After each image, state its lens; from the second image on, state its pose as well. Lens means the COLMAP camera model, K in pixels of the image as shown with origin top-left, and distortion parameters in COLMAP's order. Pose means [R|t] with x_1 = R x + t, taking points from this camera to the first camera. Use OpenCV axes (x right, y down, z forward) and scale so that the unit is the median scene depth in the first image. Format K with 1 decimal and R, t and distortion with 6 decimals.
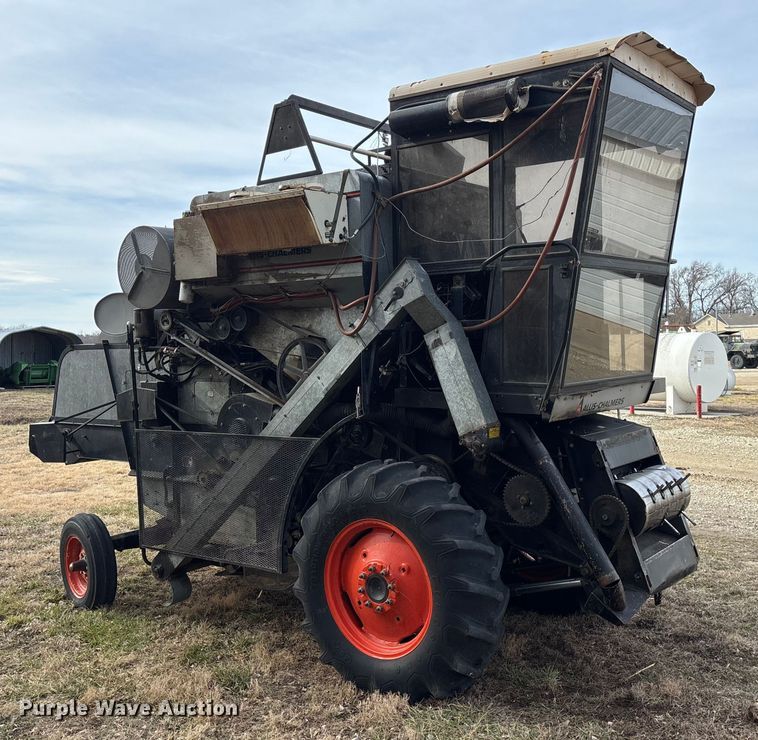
lens RADIAL K [[890.9, 0, 400.4], [0, 890.9, 368.0], [0, 0, 1]] dist [0.138932, 0.000000]
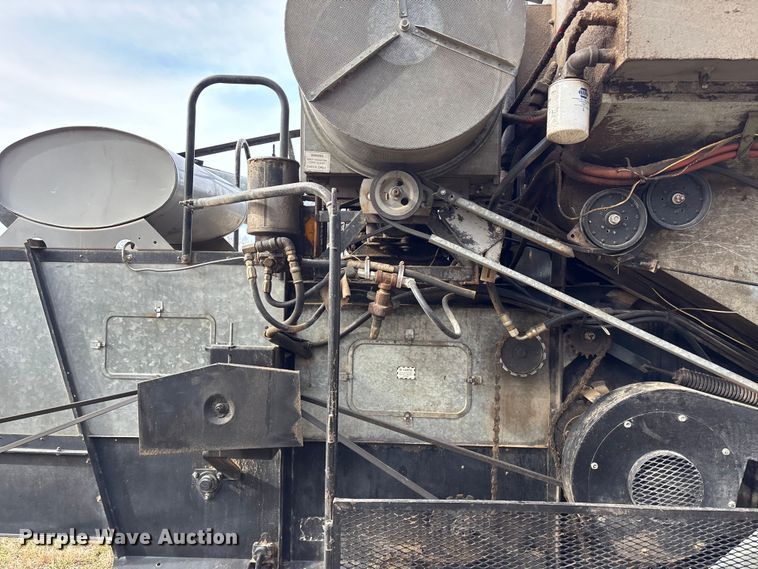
lens RADIAL K [[568.3, 0, 374.2], [0, 568.3, 283.1], [0, 0, 1]] dist [0.055308, -0.053461]
pose [[0.812548, 0.034244, 0.581888, -0.513365], [-0.018821, 0.999294, -0.032528, -0.008391], [-0.582591, 0.015479, 0.812618, 1.023499]]
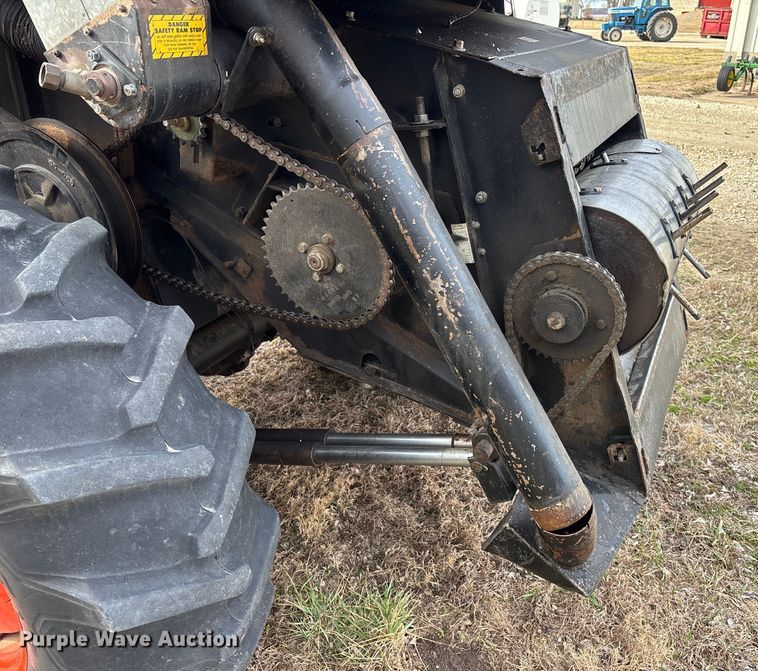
lens RADIAL K [[691.7, 0, 416.4], [0, 691.7, 342.4], [0, 0, 1]] dist [0.005873, 0.009149]
pose [[0.982119, -0.063962, 0.177065, 0.123454], [-0.013914, 0.913285, 0.407084, 0.066487], [-0.187748, -0.402269, 0.896064, 0.727370]]
